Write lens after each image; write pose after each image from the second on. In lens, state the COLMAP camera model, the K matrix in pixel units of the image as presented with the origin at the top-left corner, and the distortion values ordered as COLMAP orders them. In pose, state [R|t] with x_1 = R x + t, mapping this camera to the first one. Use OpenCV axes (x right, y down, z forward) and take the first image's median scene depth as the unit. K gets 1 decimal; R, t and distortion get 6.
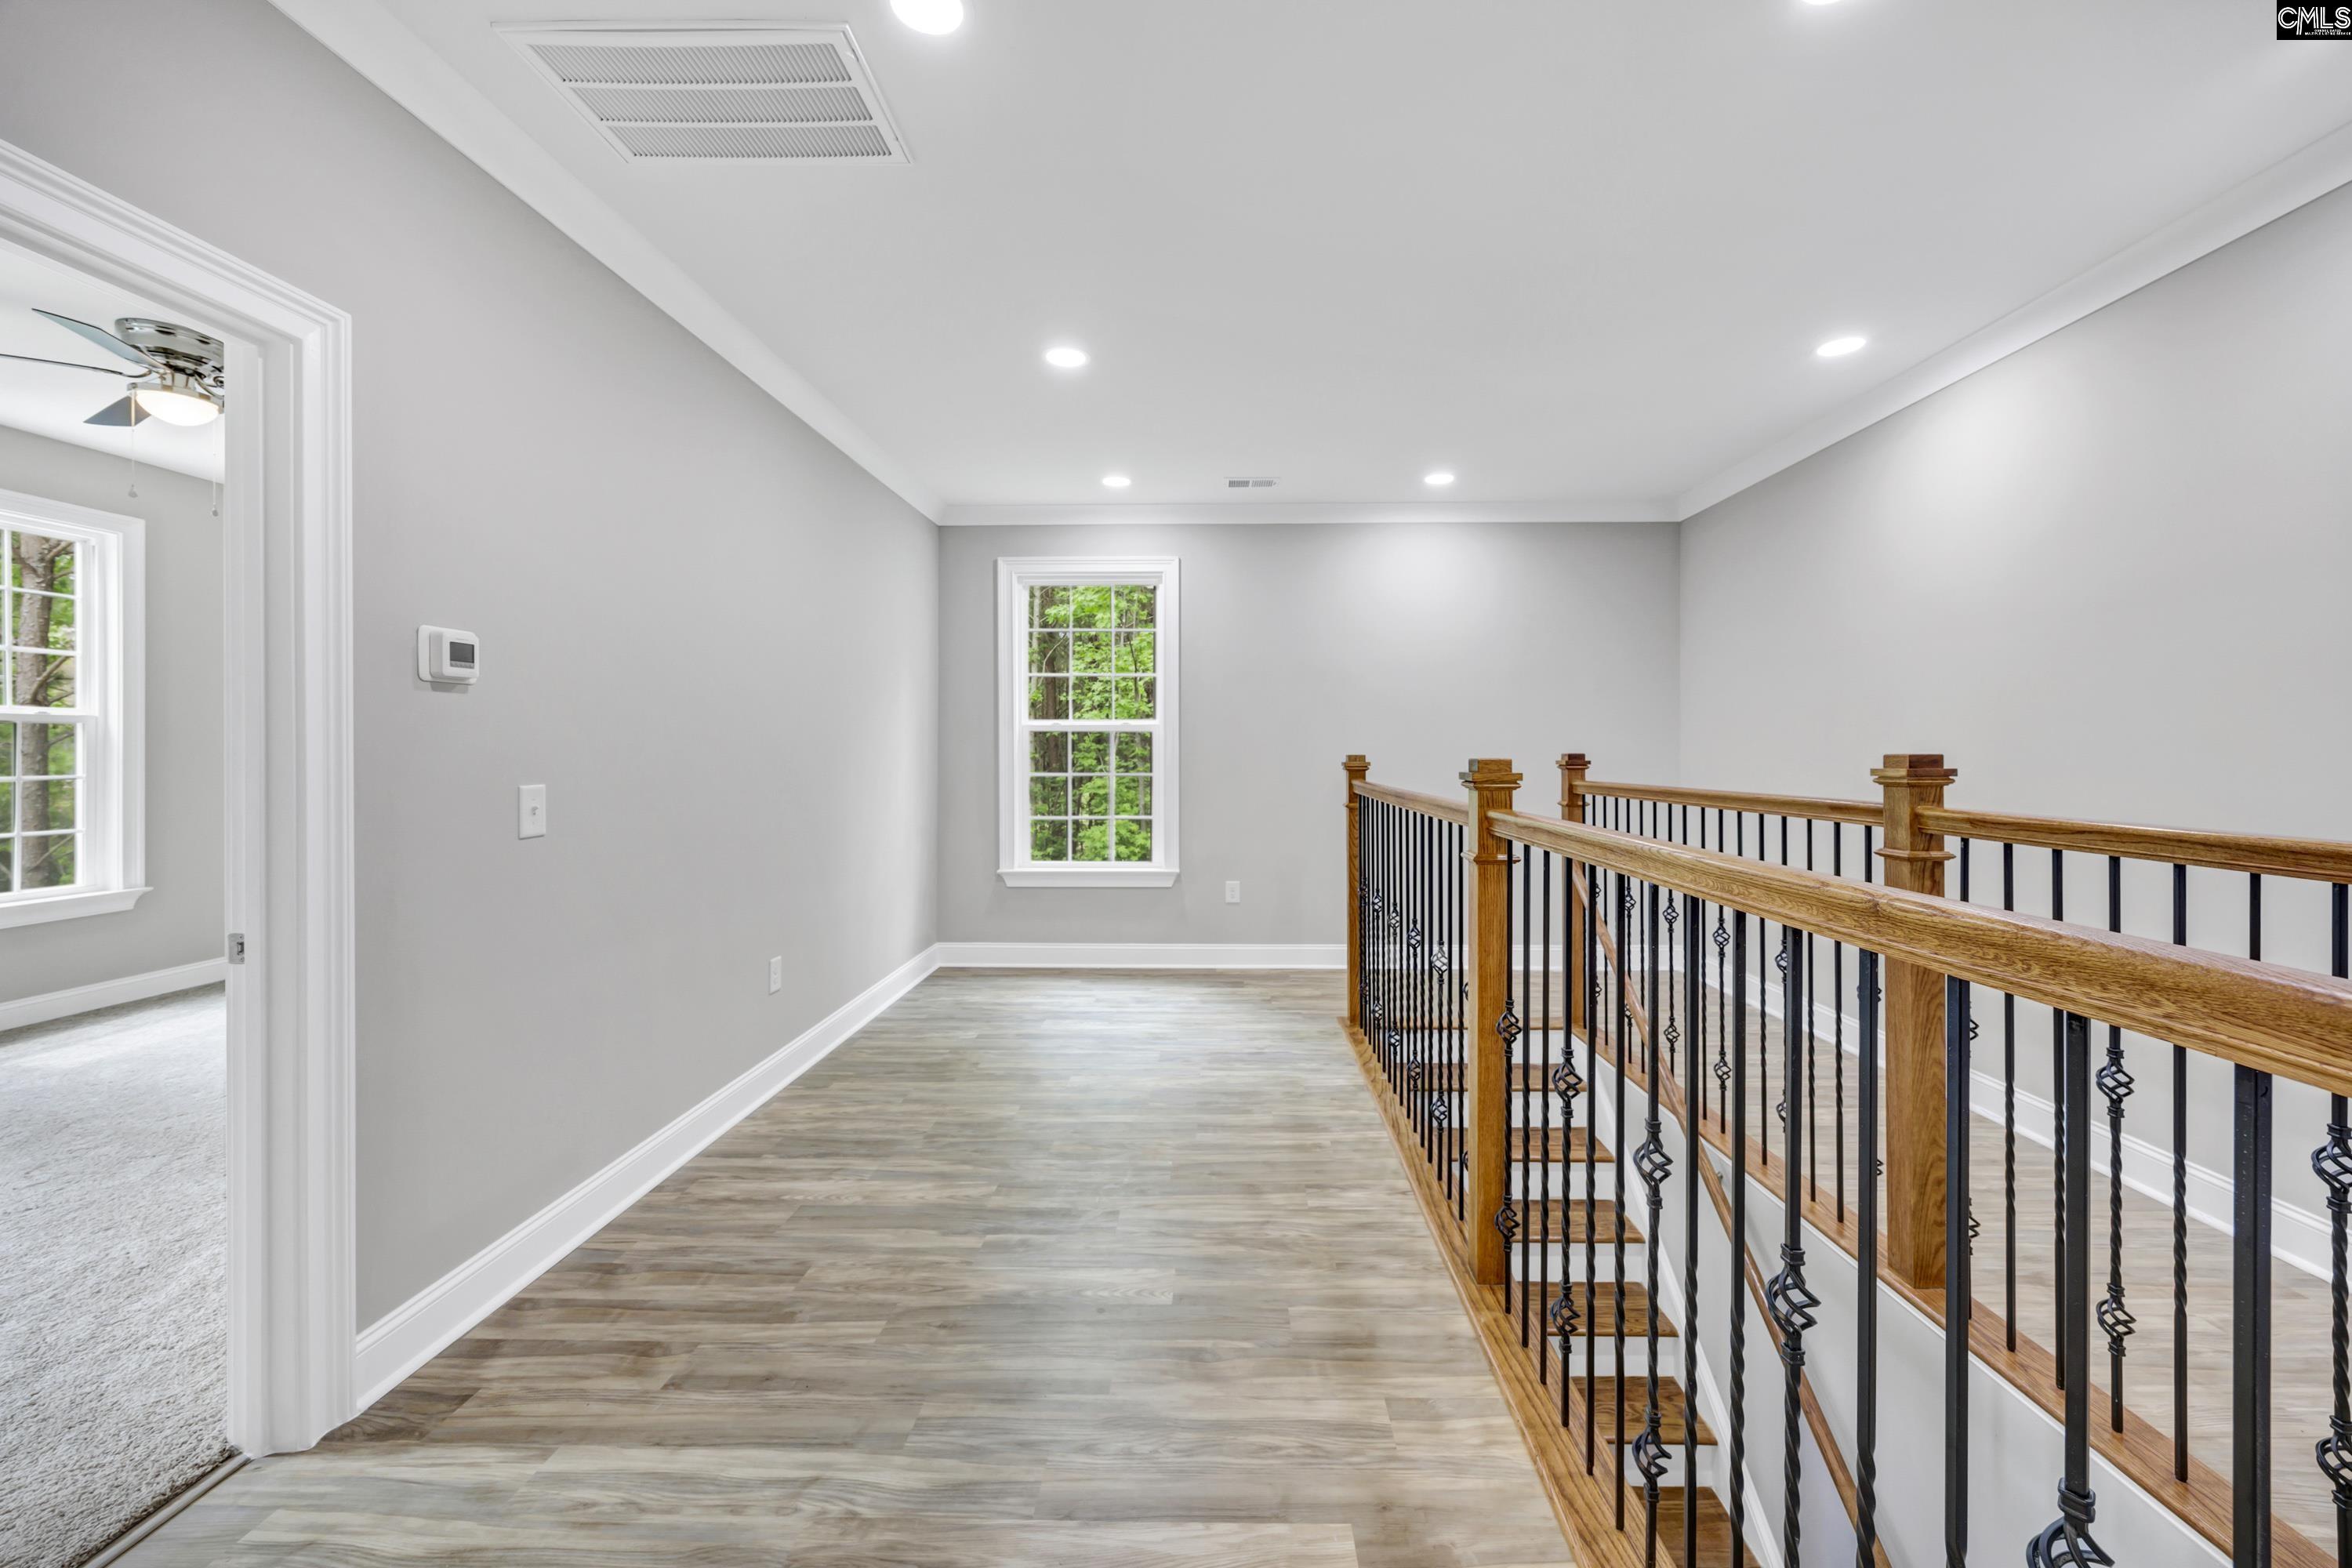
lens RADIAL K [[905.9, 0, 1195.8], [0, 905.9, 762.4], [0, 0, 1]] dist [-0.001457, -0.000057]
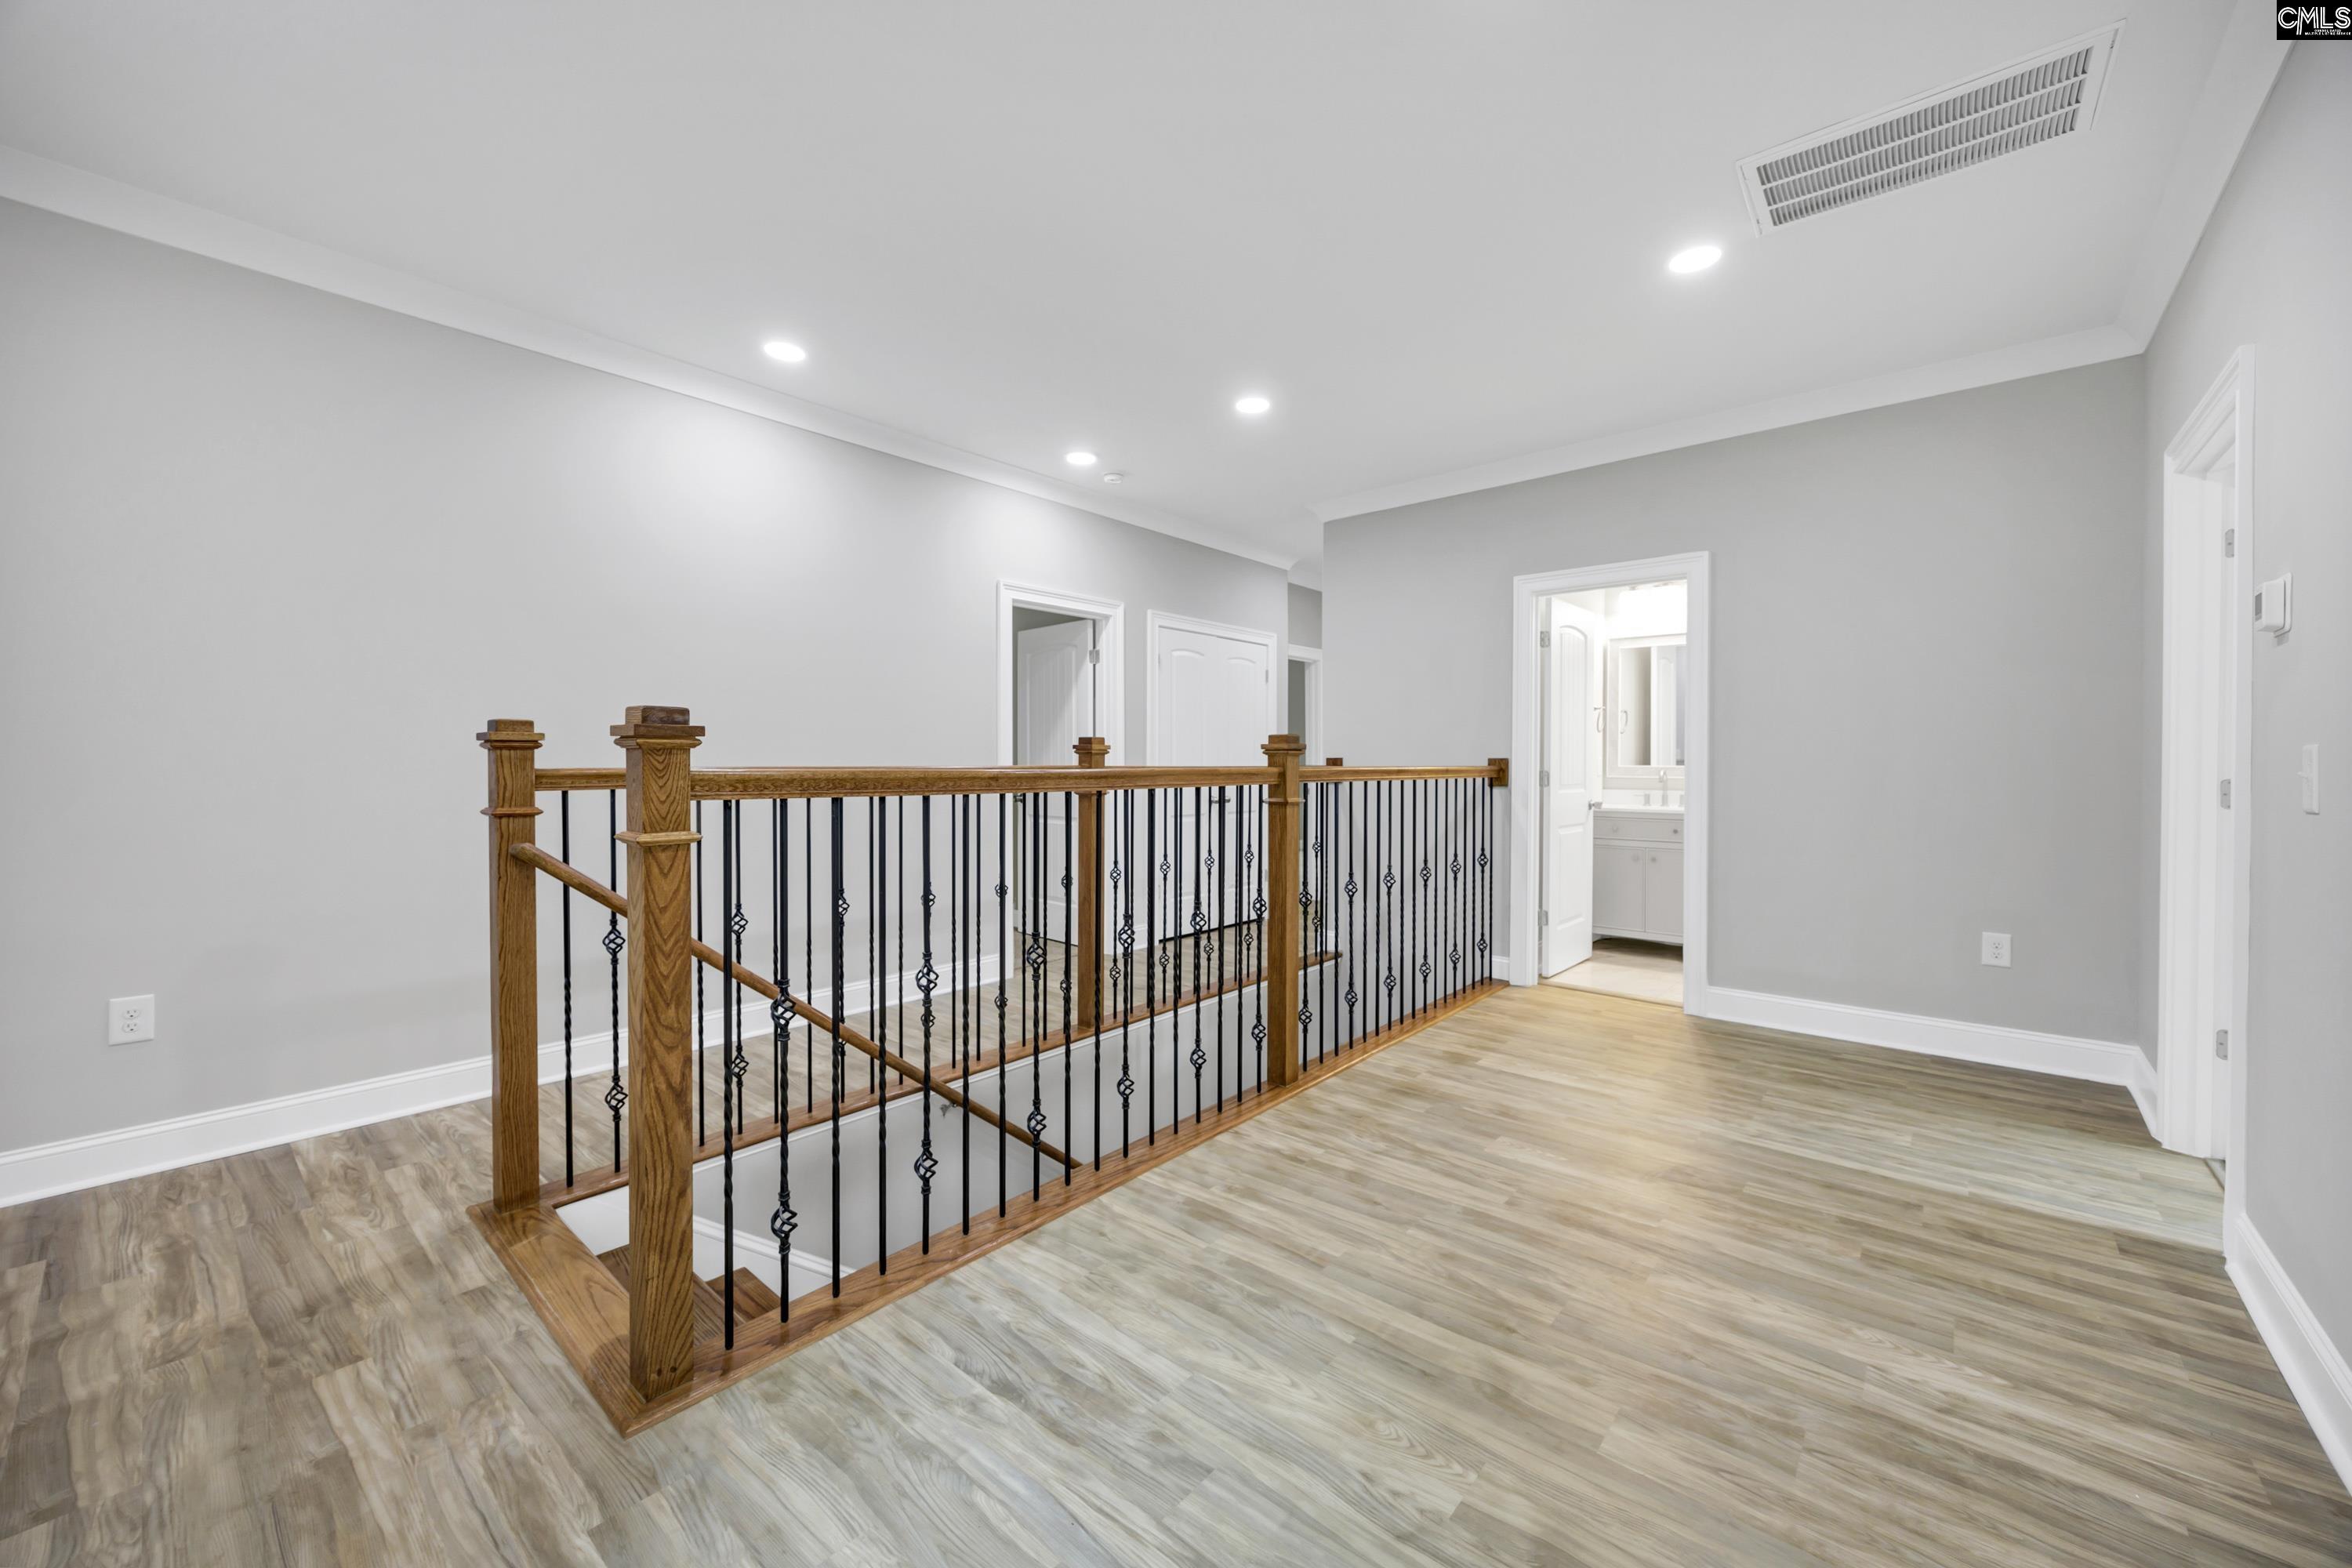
lens RADIAL K [[905.9, 0, 1178.5], [0, 905.9, 770.1], [0, 0, 1]] dist [-0.001457, -0.000057]
pose [[-0.781472, -0.006269, 0.623909, -0.457359], [0.004230, 0.999873, 0.015345, 0.026062], [-0.623926, 0.014631, -0.781346, 2.189906]]
